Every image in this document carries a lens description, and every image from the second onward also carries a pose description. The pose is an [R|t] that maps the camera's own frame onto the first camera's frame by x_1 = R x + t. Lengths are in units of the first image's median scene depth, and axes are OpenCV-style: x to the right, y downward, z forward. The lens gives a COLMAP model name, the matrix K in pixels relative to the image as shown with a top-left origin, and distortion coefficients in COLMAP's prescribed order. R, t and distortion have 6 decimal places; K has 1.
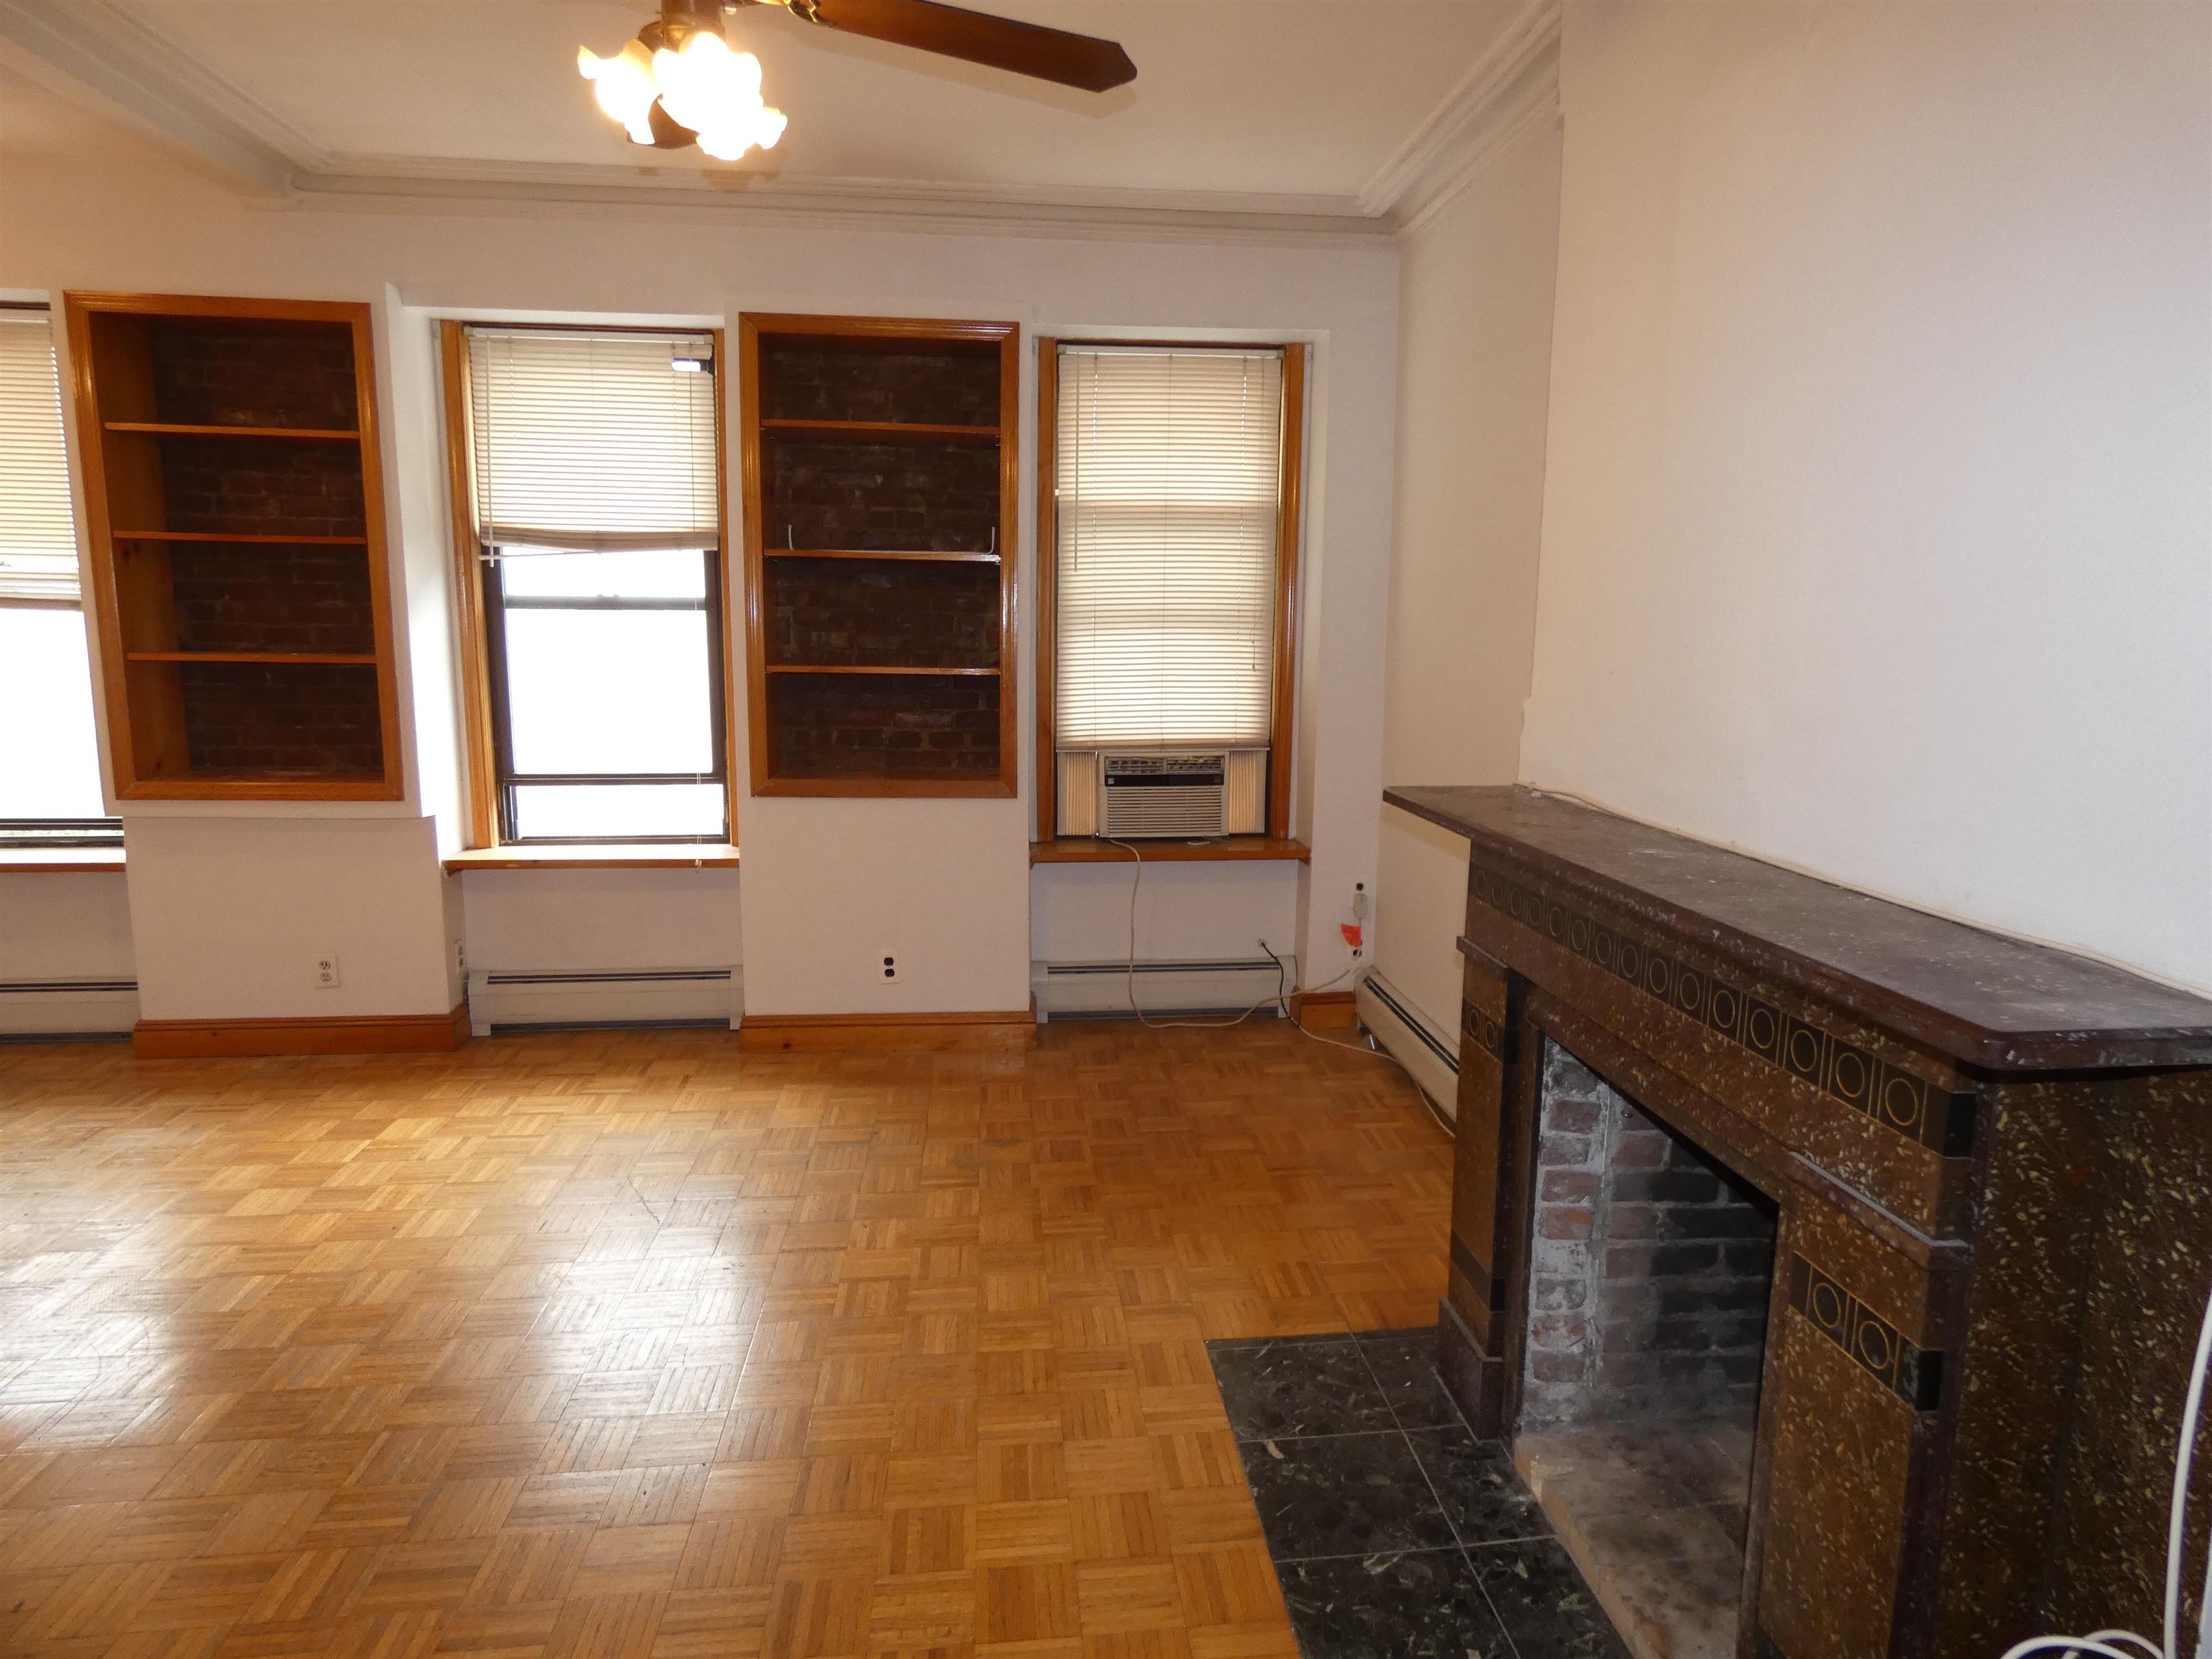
lens RADIAL K [[1297.1, 0, 1120.3], [0, 1297.1, 821.0], [0, 0, 1]] dist [-0.009993, 0.000607]
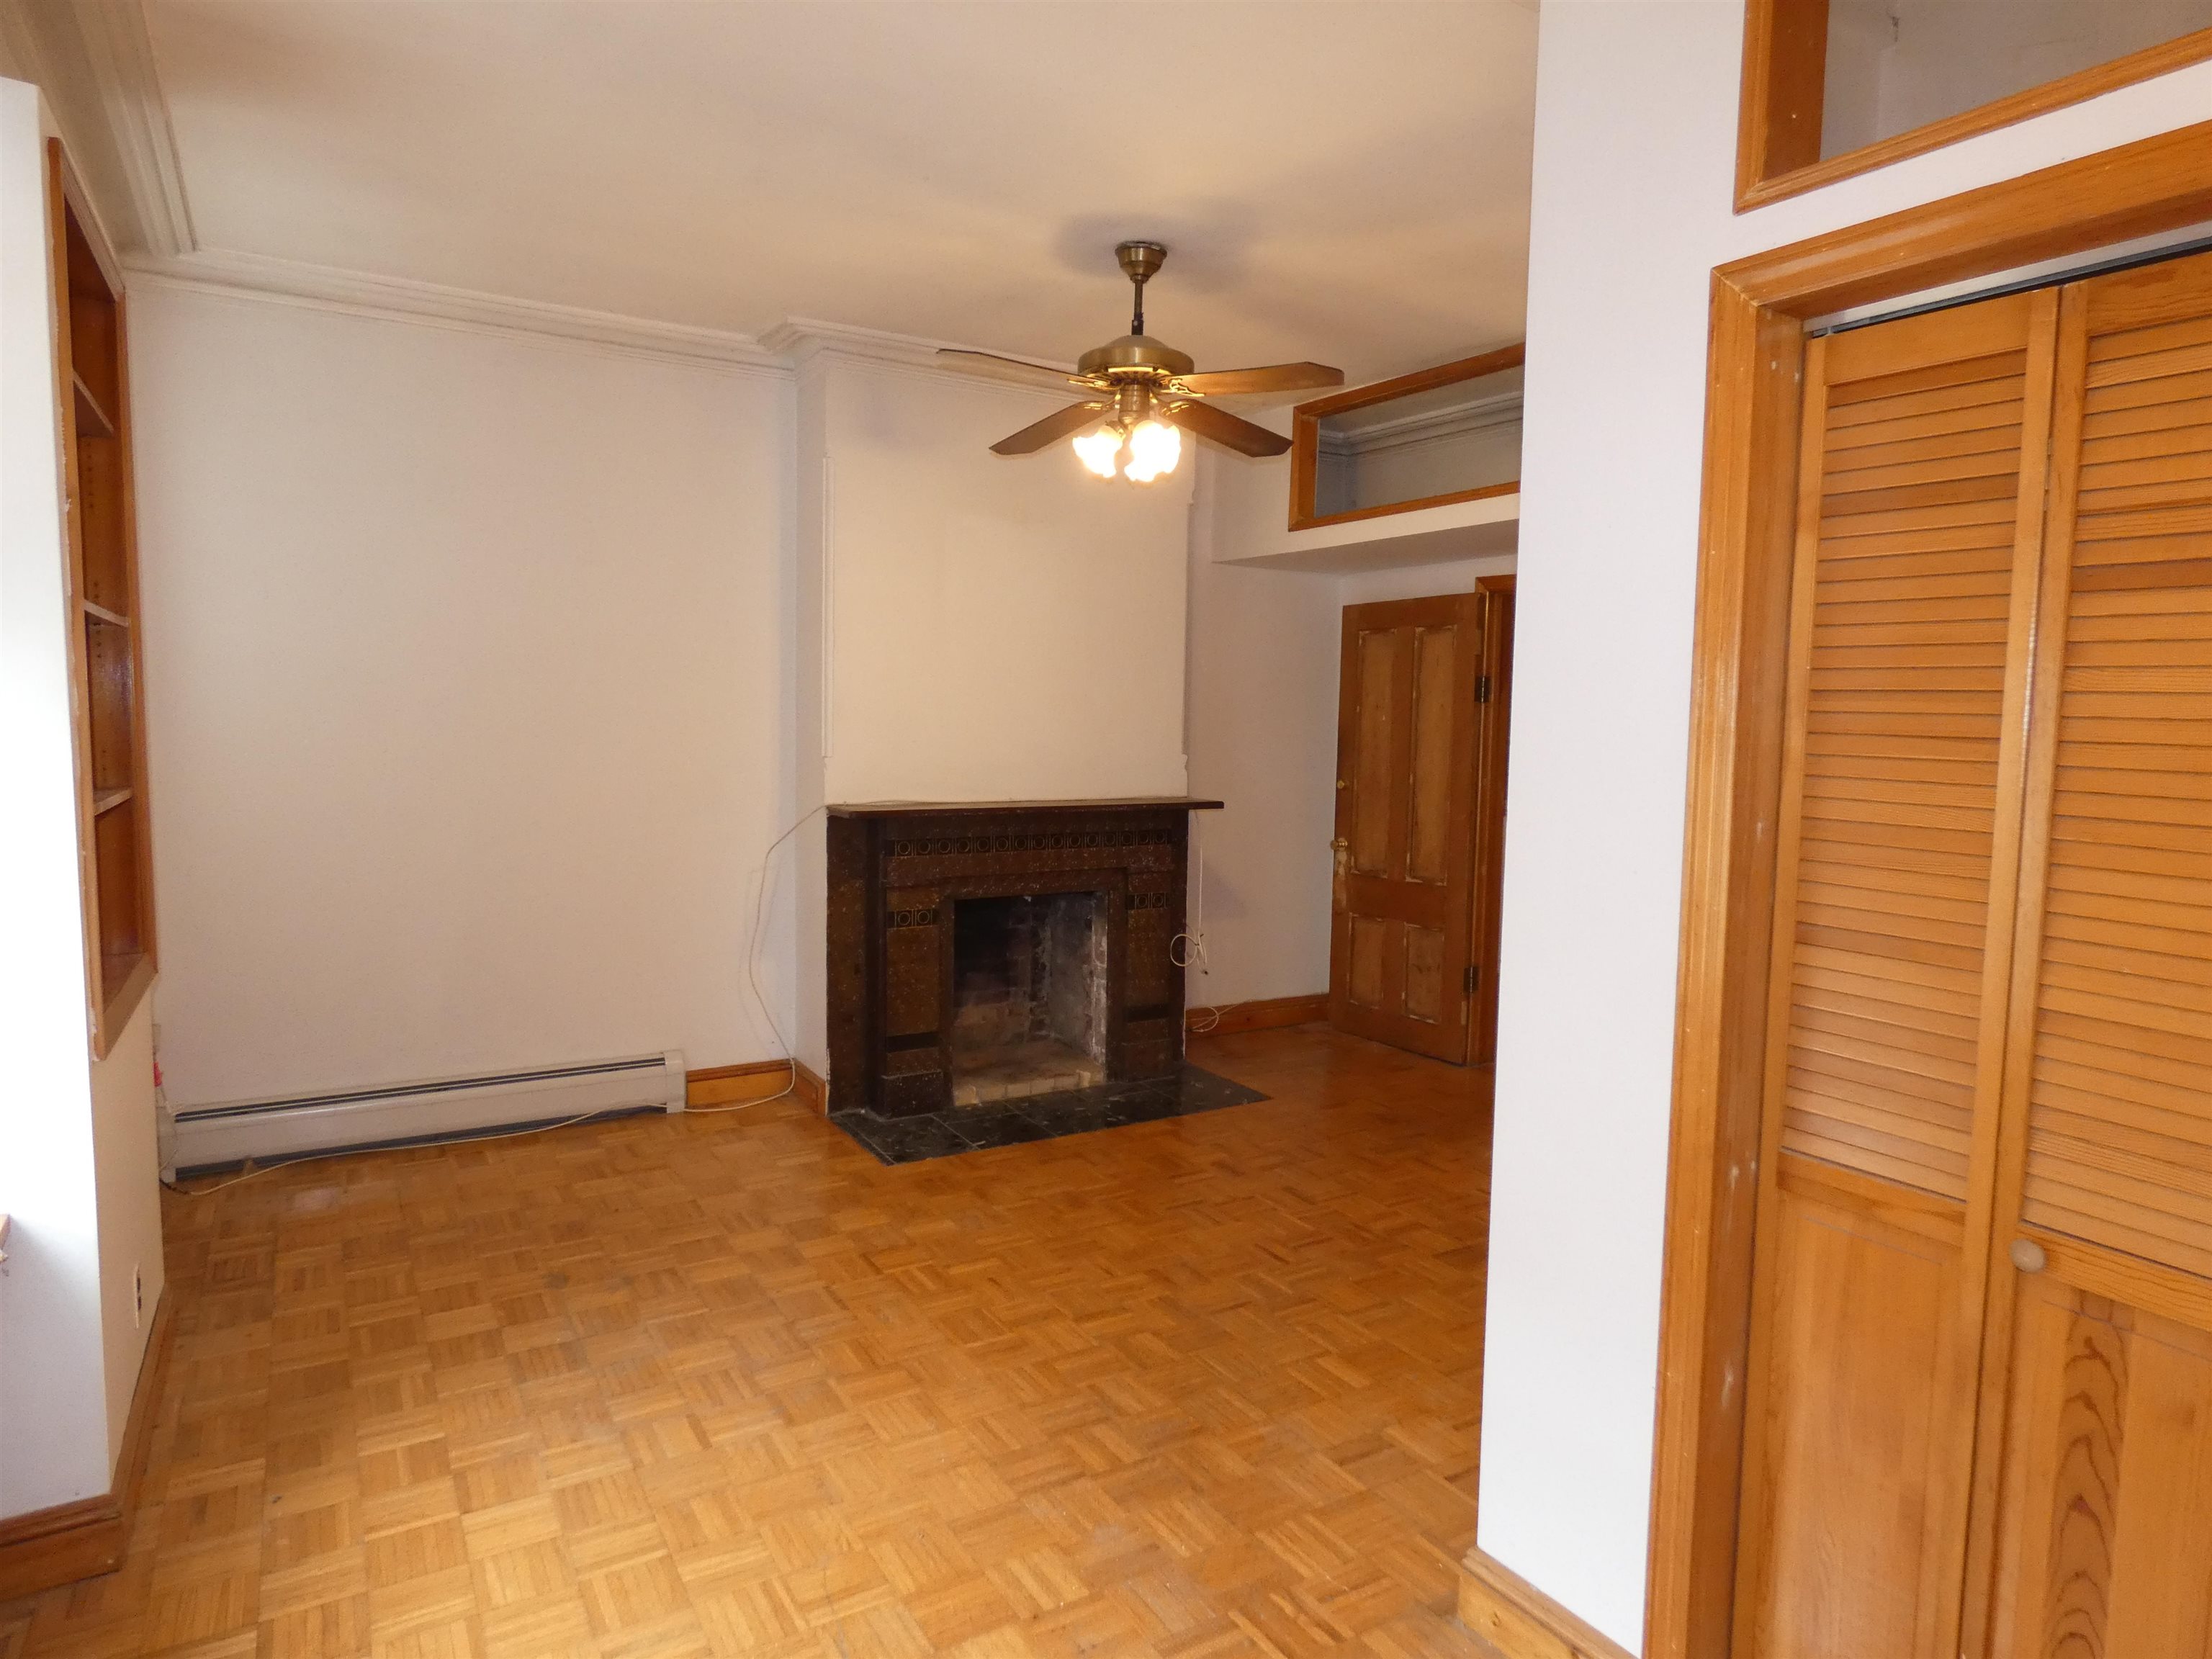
lens RADIAL K [[1341.9, 0, 1119.3], [0, 1341.9, 824.5], [0, 0, 1]] dist [0.019658, -0.001050]
pose [[-0.425116, -0.095856, 0.900049, -2.444301], [0.109541, 0.981619, 0.156282, -0.386834], [-0.898486, 0.165030, -0.406802, 2.183979]]
